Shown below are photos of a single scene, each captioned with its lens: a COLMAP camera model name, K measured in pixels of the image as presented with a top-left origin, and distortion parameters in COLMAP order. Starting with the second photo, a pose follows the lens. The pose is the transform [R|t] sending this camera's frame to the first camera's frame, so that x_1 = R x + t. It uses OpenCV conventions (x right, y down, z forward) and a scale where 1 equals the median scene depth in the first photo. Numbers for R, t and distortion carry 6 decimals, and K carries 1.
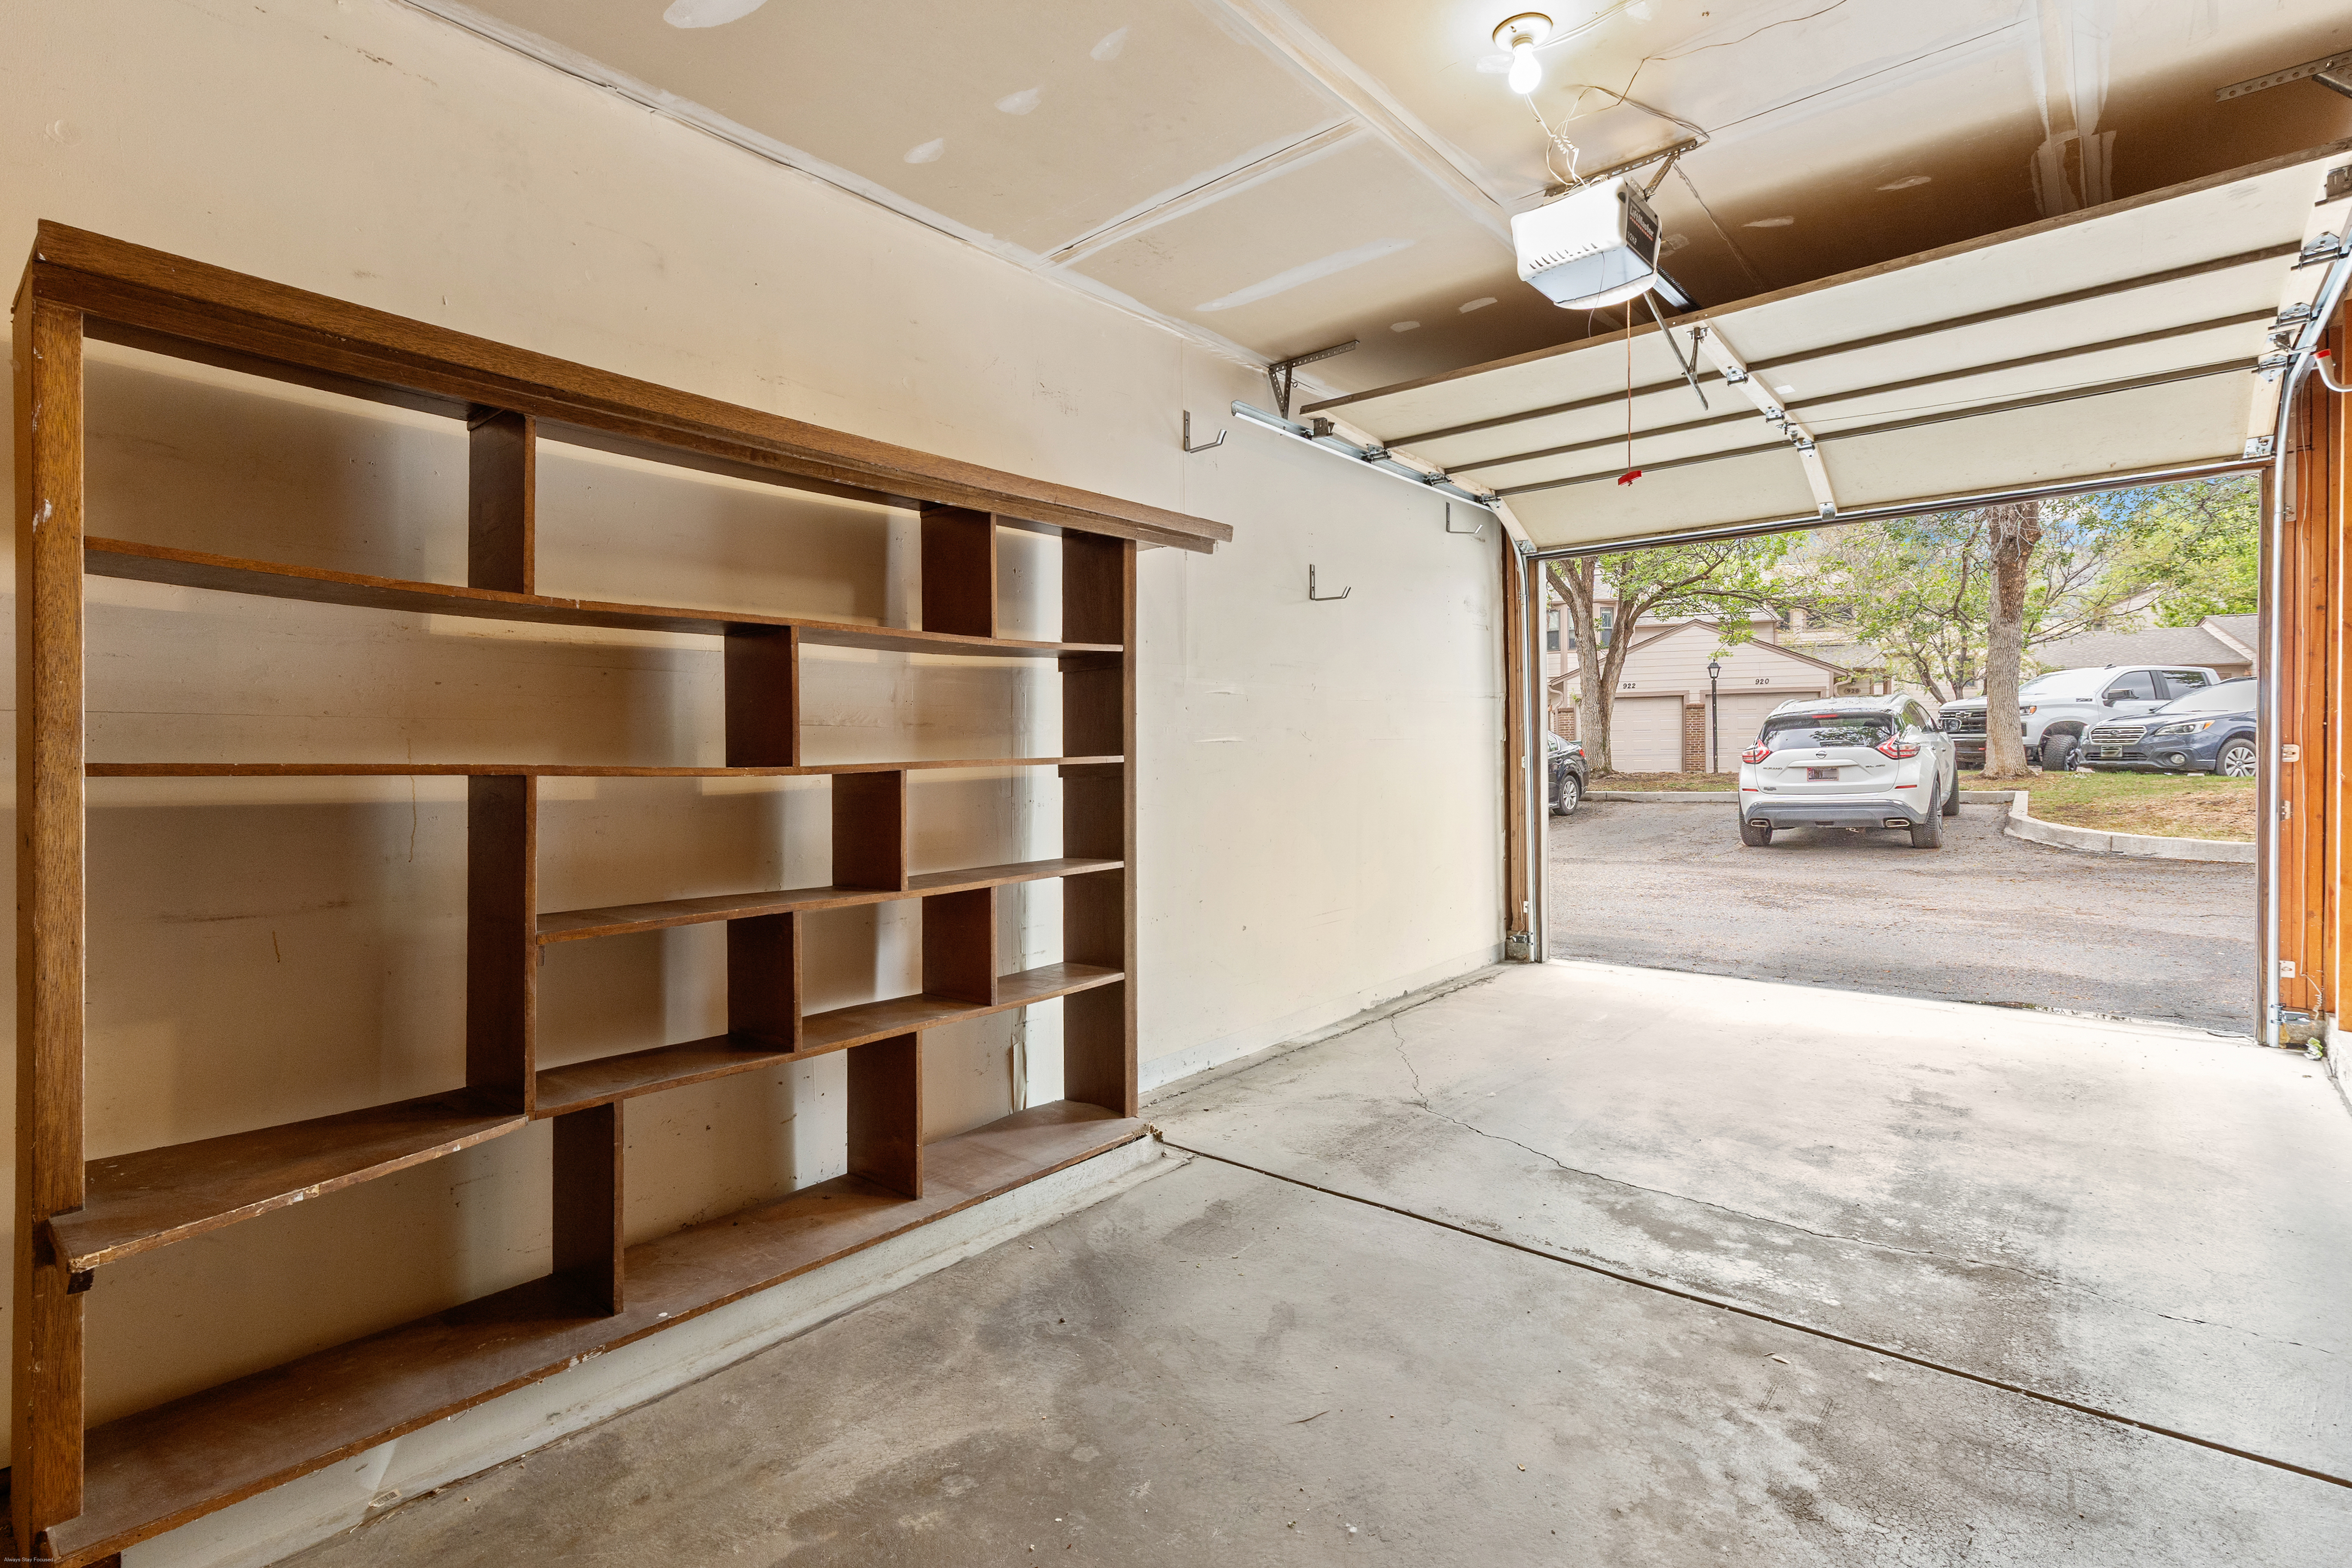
lens RADIAL K [[1125.8, 0, 1176.0], [0, 1125.8, 784.0], [0, 0, 1]] dist [0.002383, 0.000379]
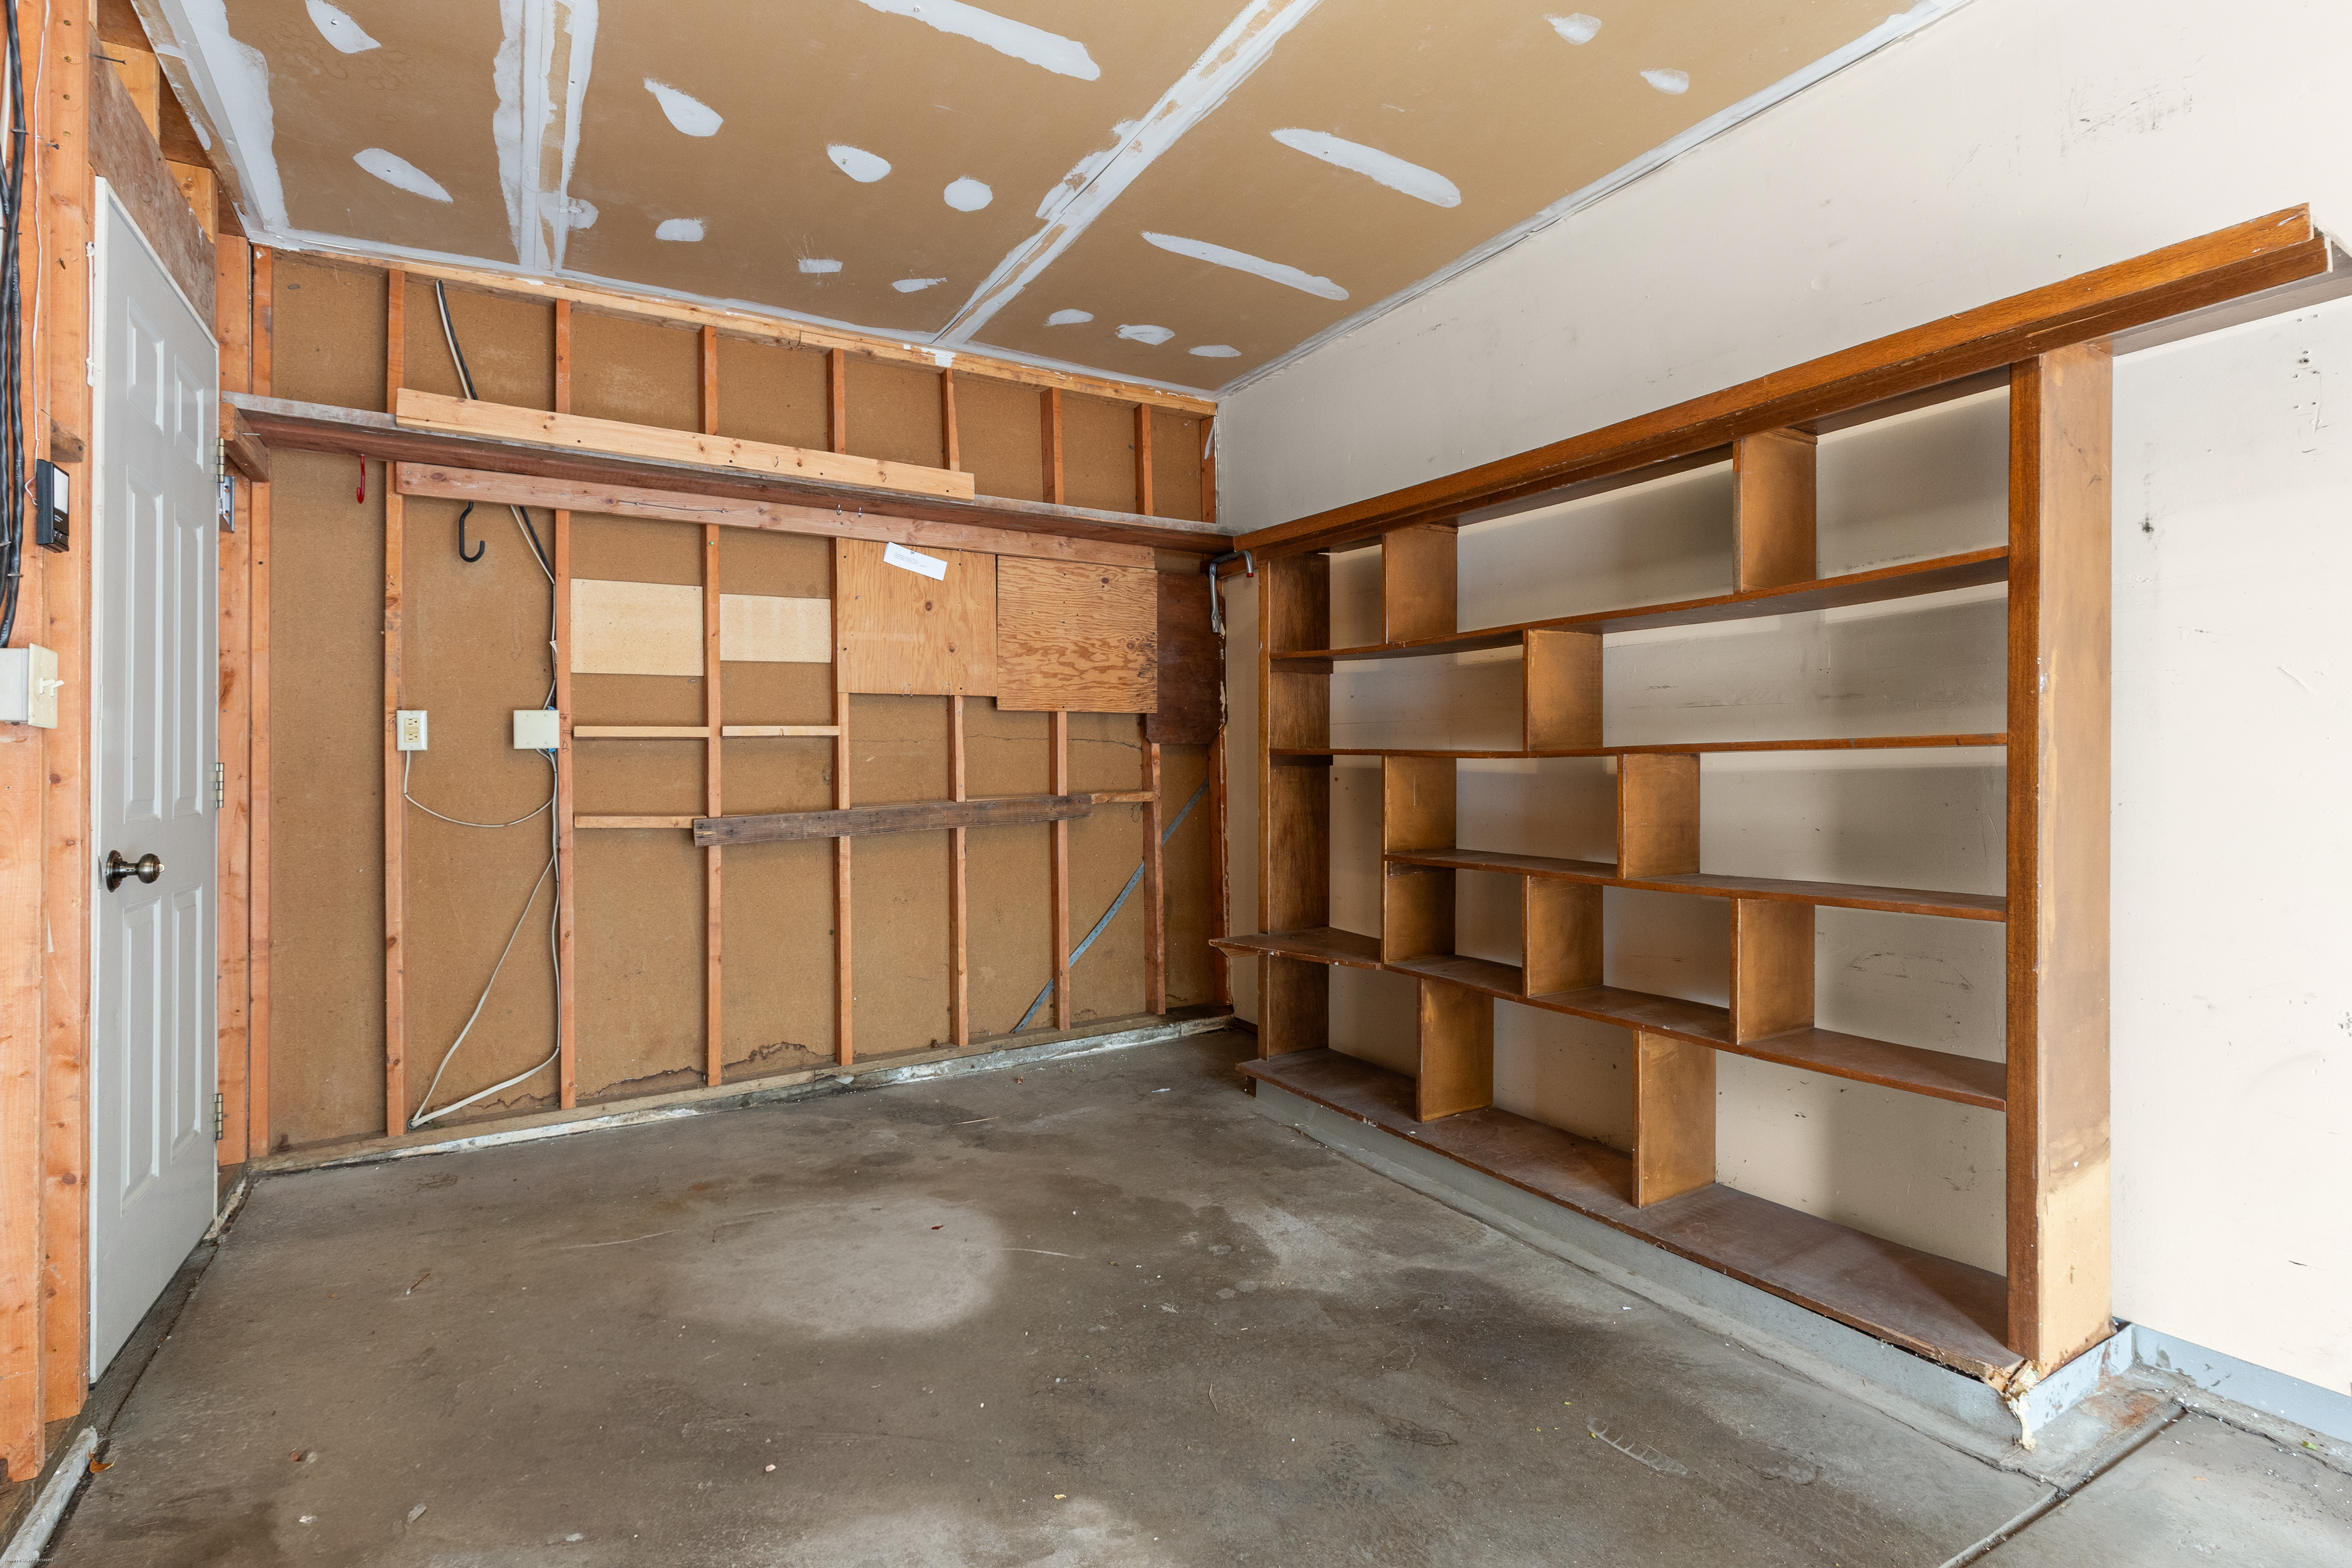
lens RADIAL K [[1115.8, 0, 1177.3], [0, 1115.8, 737.6], [0, 0, 1]] dist [0.000200, -0.000079]
pose [[-0.333180, 0.002402, -0.942860, 0.956565], [-0.002669, 0.999990, 0.003491, -0.035600], [0.942859, 0.003680, -0.333170, 1.154907]]
